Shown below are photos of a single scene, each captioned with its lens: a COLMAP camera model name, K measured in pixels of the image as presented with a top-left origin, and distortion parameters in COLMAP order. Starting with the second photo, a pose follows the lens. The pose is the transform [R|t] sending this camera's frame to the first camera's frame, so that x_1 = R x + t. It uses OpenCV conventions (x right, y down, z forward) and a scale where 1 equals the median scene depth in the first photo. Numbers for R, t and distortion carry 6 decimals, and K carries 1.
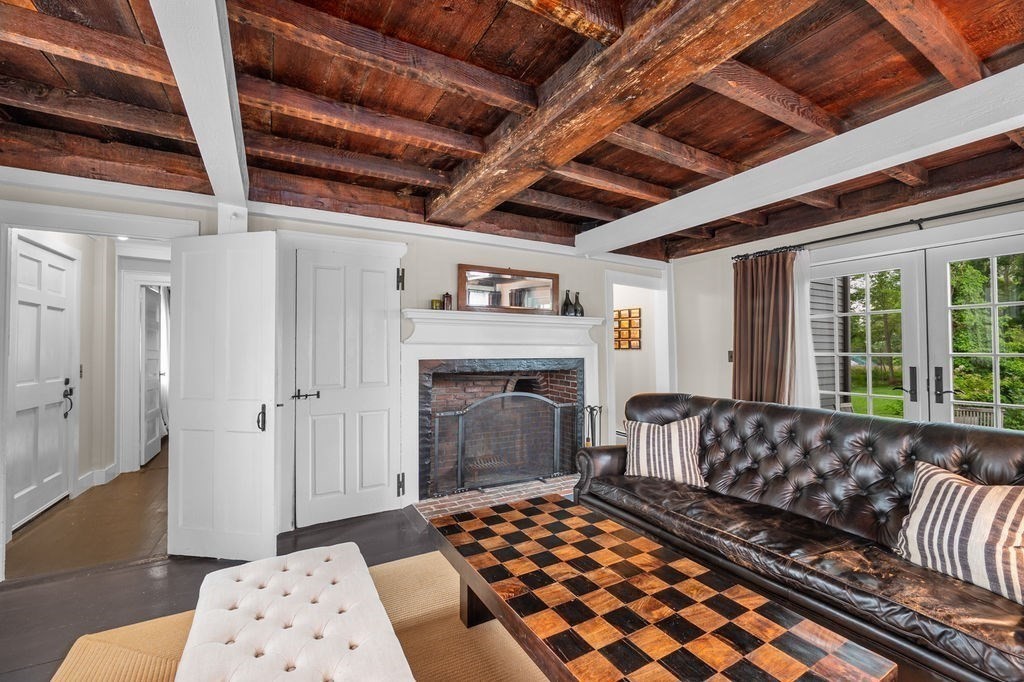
lens RADIAL K [[424.4, 0, 513.9], [0, 424.4, 347.0], [0, 0, 1]] dist [0.002545, 0.000244]
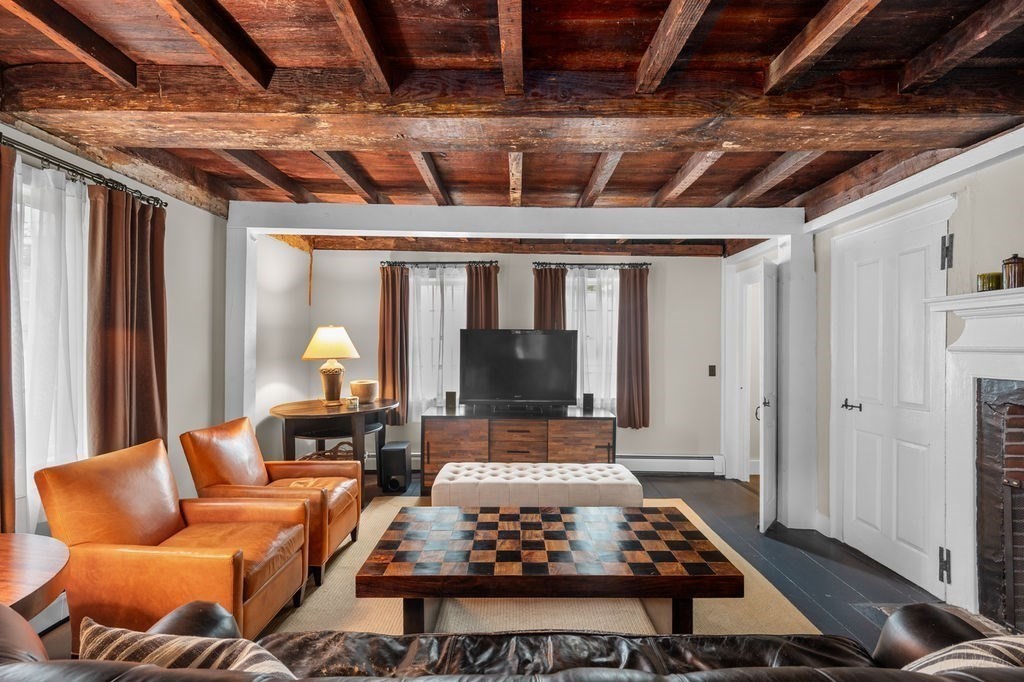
lens RADIAL K [[467.5, 0, 514.4], [0, 467.5, 344.3], [0, 0, 1]] dist [0.002054, 0.000309]
pose [[-0.511039, -0.005251, -0.859541, 1.132751], [0.006602, 0.999928, -0.010034, -0.024290], [0.859532, -0.010802, -0.510968, 1.296793]]
